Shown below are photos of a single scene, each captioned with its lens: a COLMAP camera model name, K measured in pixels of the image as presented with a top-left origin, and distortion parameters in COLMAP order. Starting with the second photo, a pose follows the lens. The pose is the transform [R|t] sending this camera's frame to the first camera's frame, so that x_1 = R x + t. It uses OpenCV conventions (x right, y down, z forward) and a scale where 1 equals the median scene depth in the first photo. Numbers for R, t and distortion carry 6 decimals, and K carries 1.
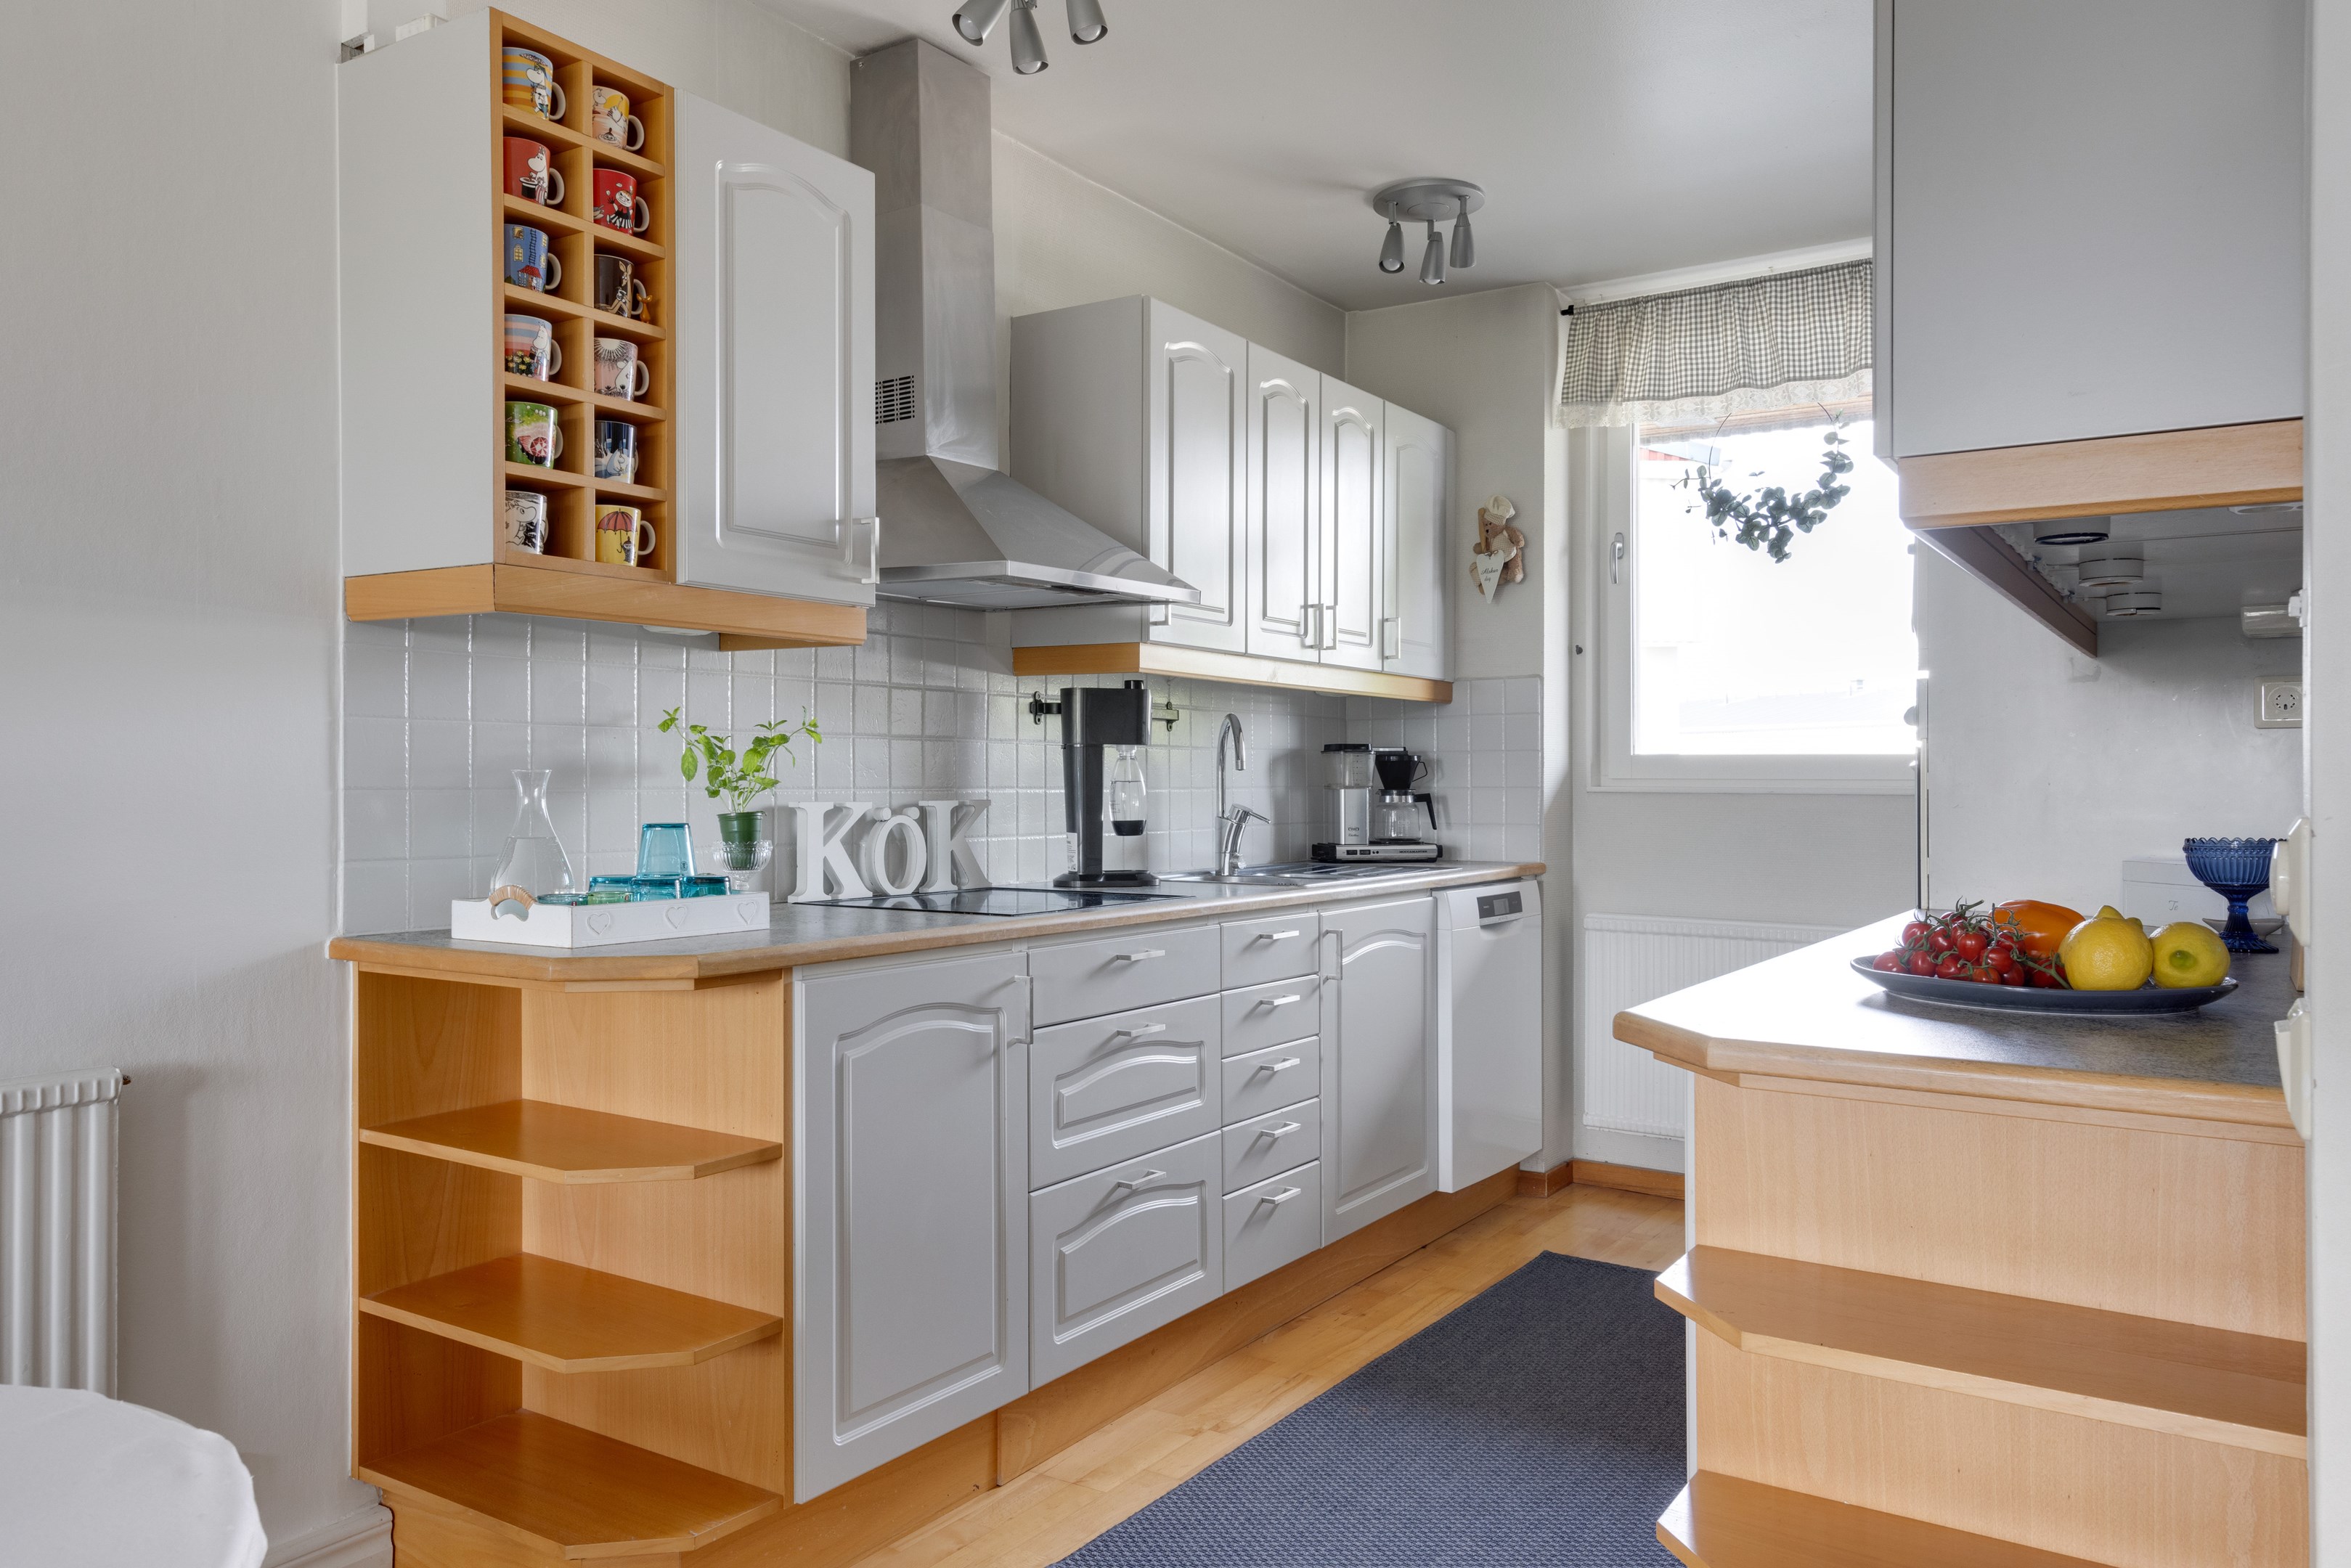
lens RADIAL K [[1667.1, 0, 1174.0], [0, 1667.1, 794.5], [0, 0, 1]] dist [0.014850, -0.000984]
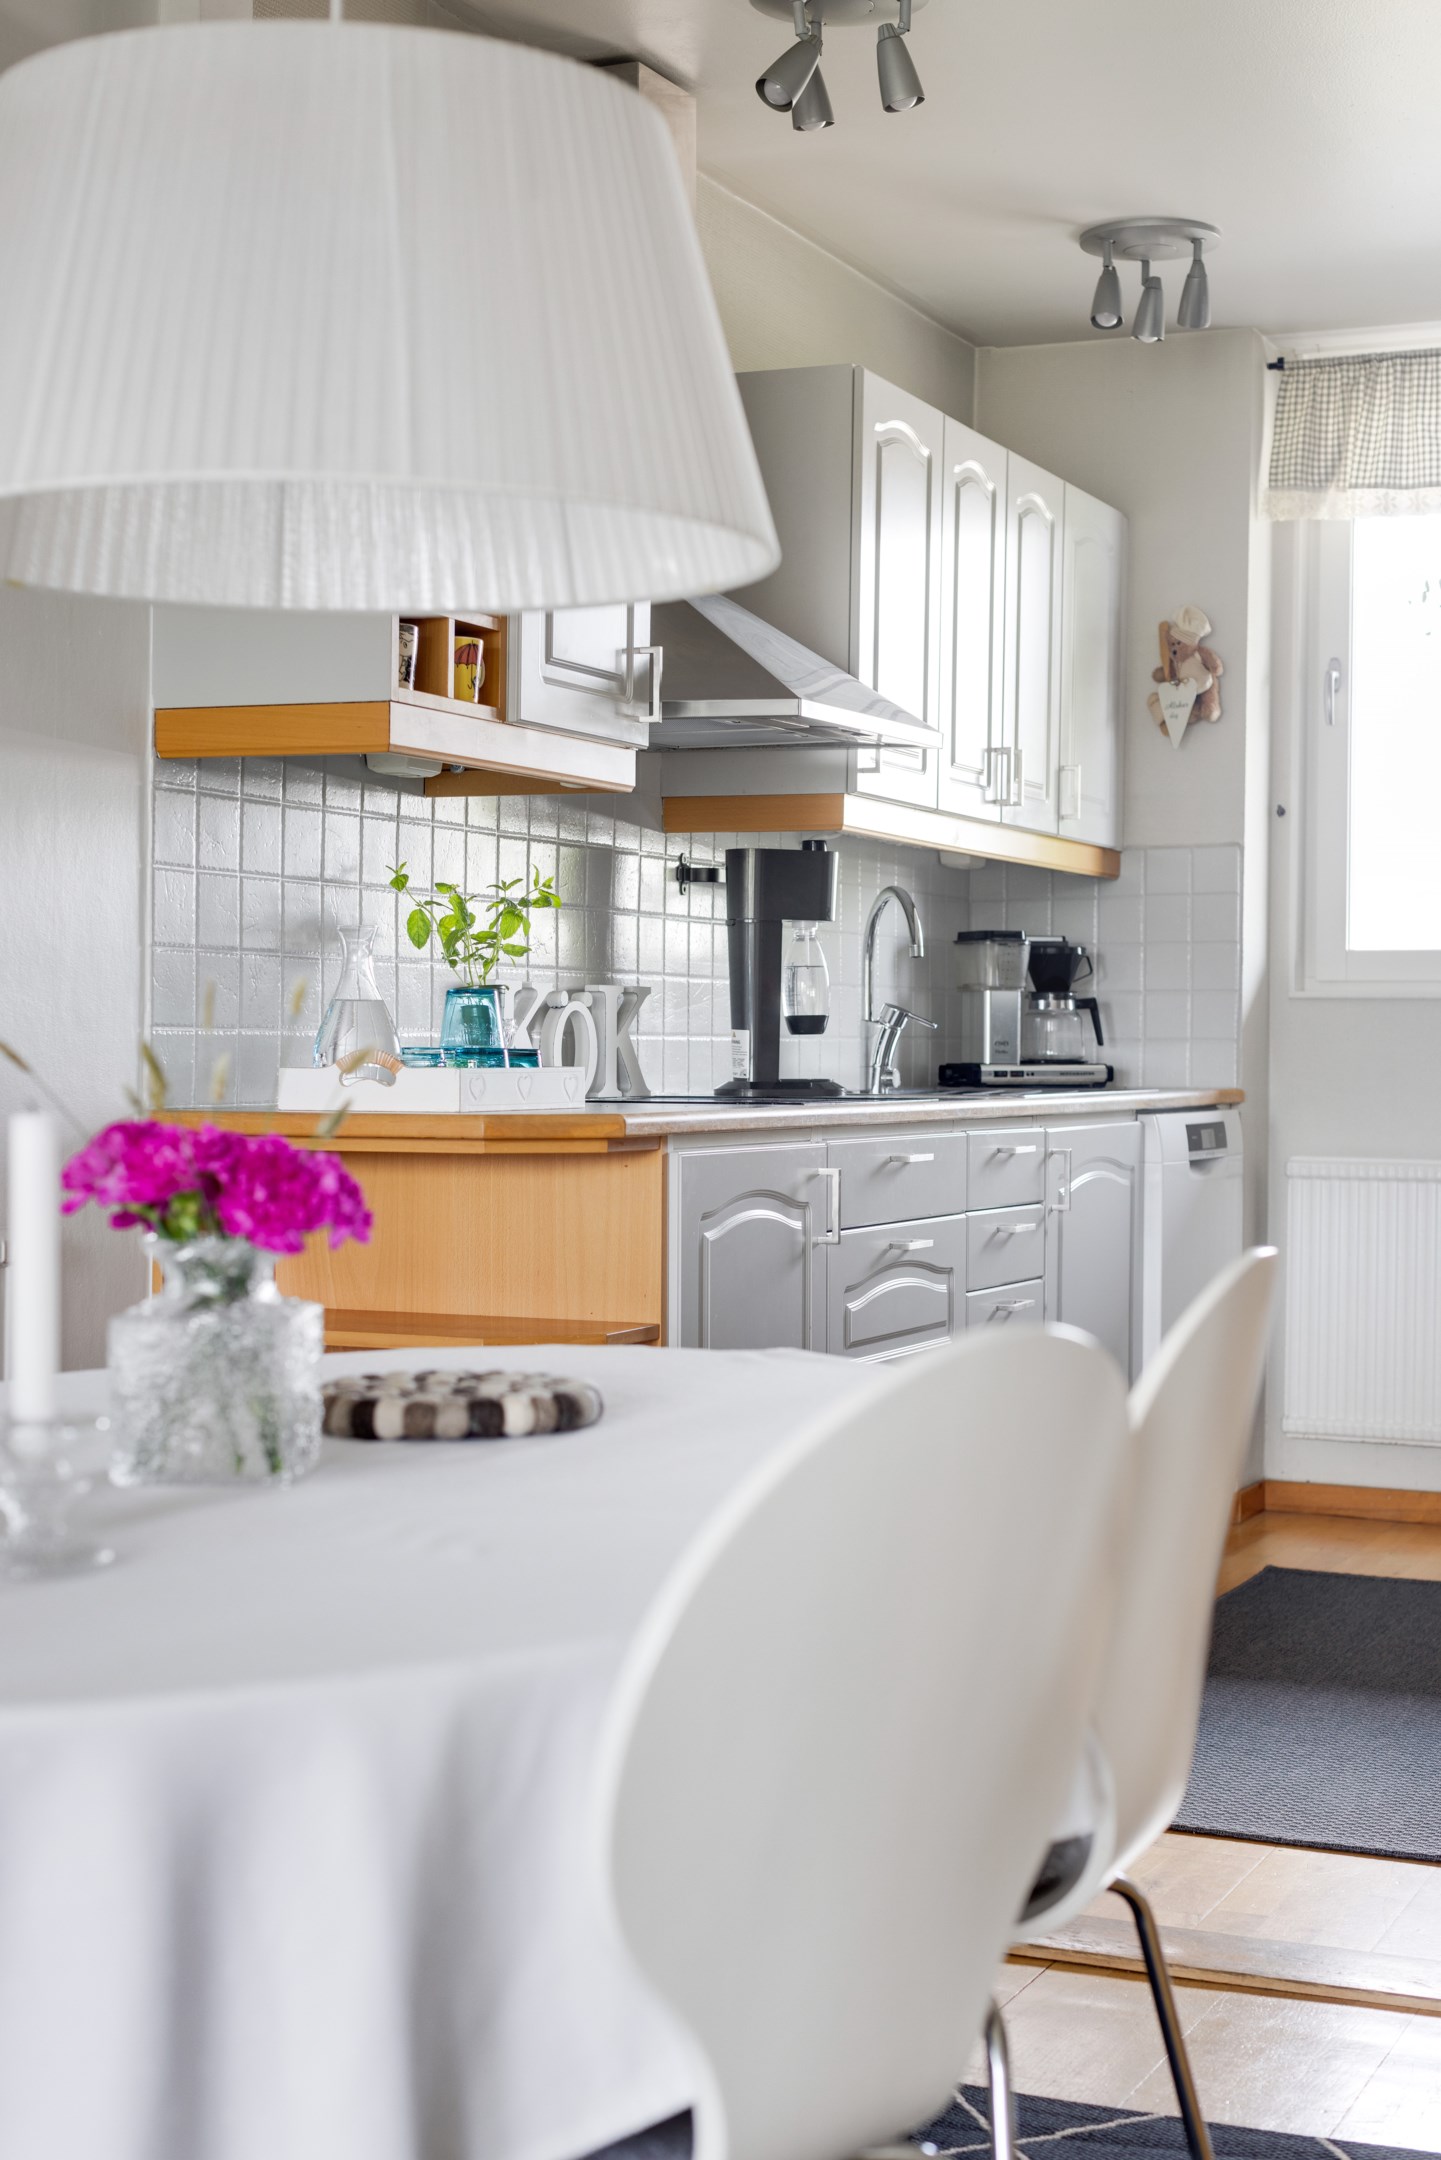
lens RADIAL K [[3009.8, 0, 777.8], [0, 3009.8, 1154.0], [0, 0, 1]] dist [0.022151, 0.043927]
pose [[0.986124, -0.003390, 0.165979, -0.232133], [-0.001483, 0.999572, 0.029228, 0.032723], [-0.166007, -0.029068, 0.985696, -0.351194]]
